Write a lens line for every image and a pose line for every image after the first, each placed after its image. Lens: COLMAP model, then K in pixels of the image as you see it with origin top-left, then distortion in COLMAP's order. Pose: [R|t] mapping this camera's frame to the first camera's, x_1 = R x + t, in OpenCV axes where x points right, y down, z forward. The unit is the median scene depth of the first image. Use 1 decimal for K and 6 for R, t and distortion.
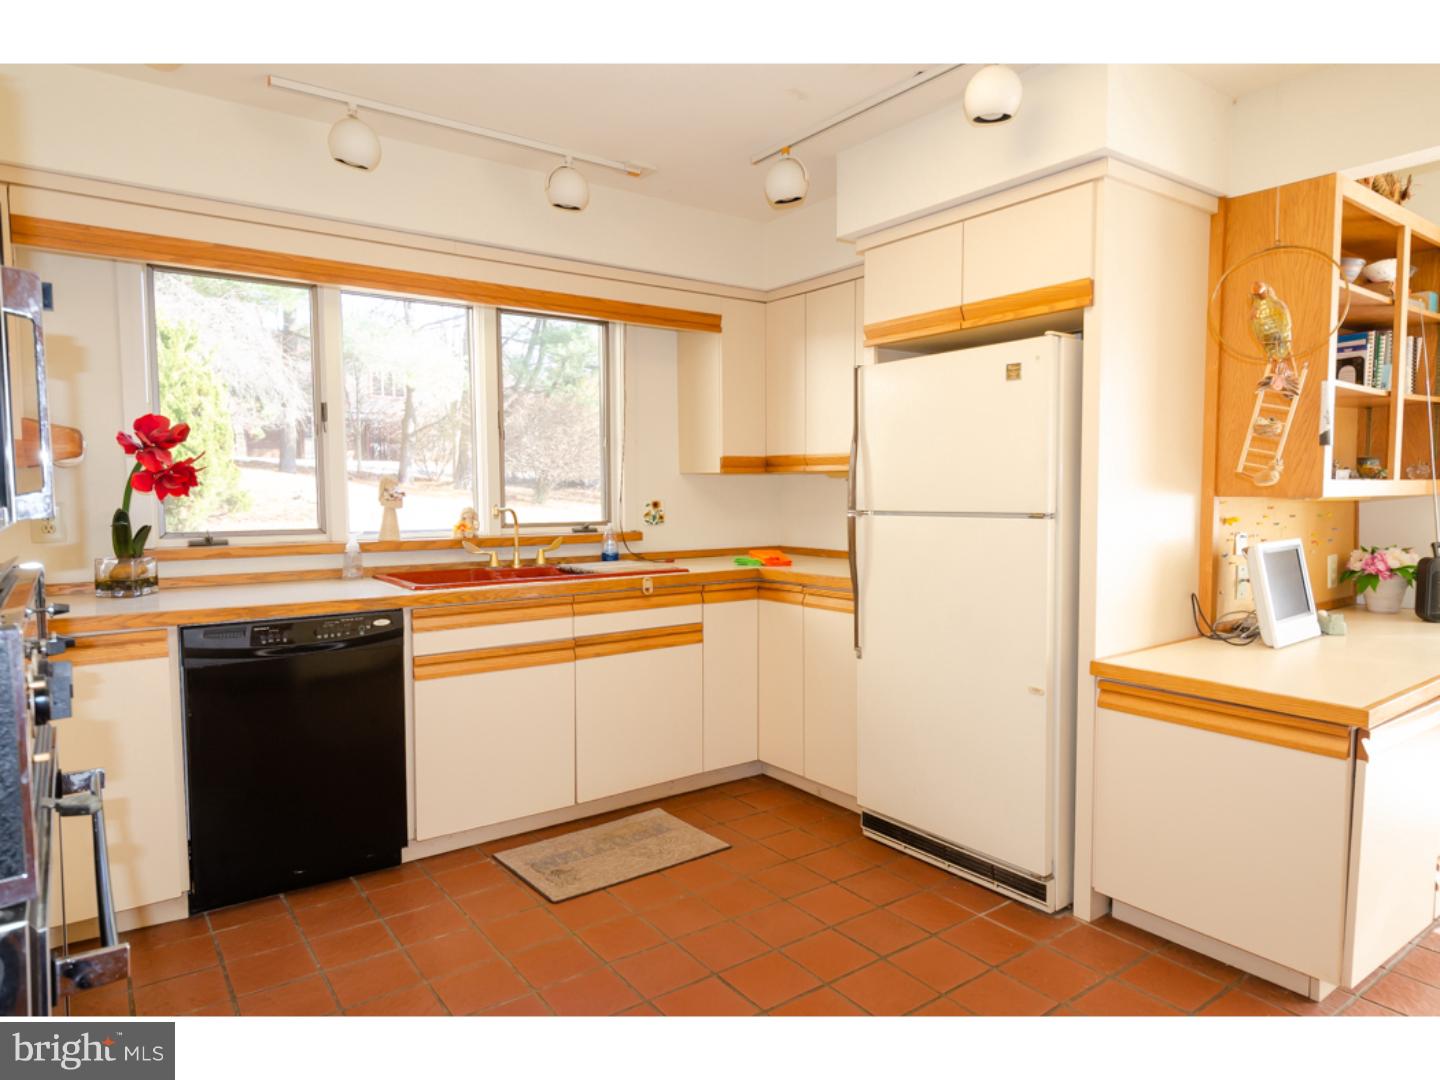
lens RADIAL K [[882.5, 0, 720.5], [0, 882.5, 543.3], [0, 0, 1]] dist [-0.003529, -0.000734]
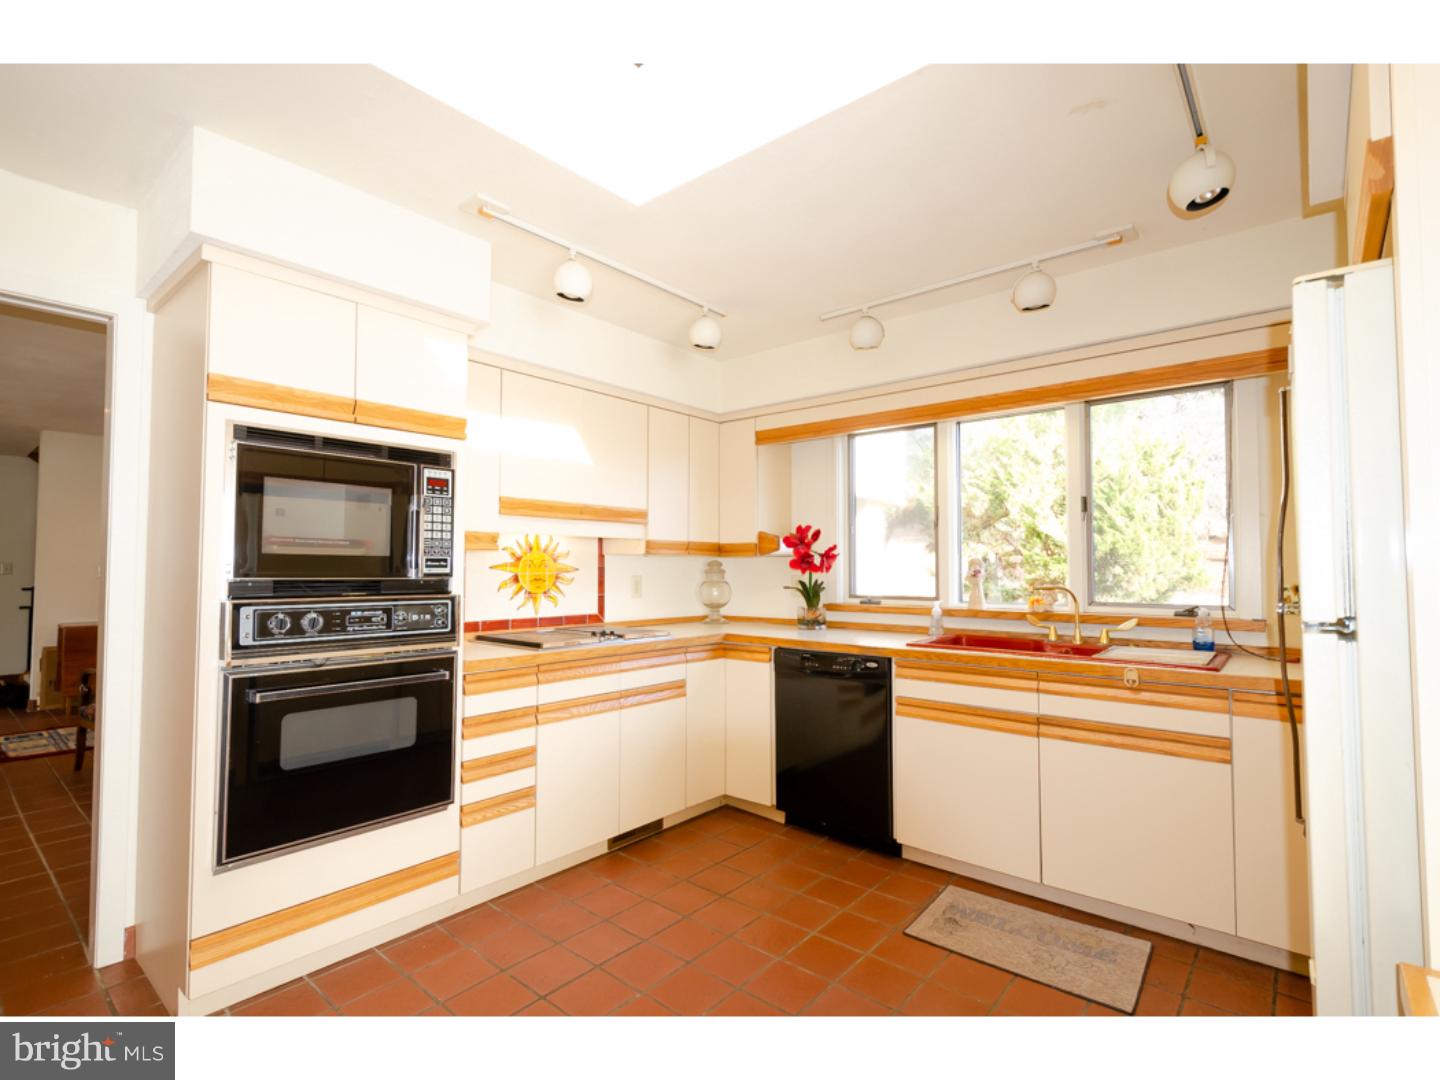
lens RADIAL K [[690.2, 0, 720.3], [0, 690.2, 537.5], [0, 0, 1]] dist [0.000740, 0.000008]
pose [[0.223732, -0.038613, -0.973885, 0.547422], [-0.060716, 0.996722, -0.053467, -0.032586], [0.972758, 0.071093, 0.220654, 0.456281]]
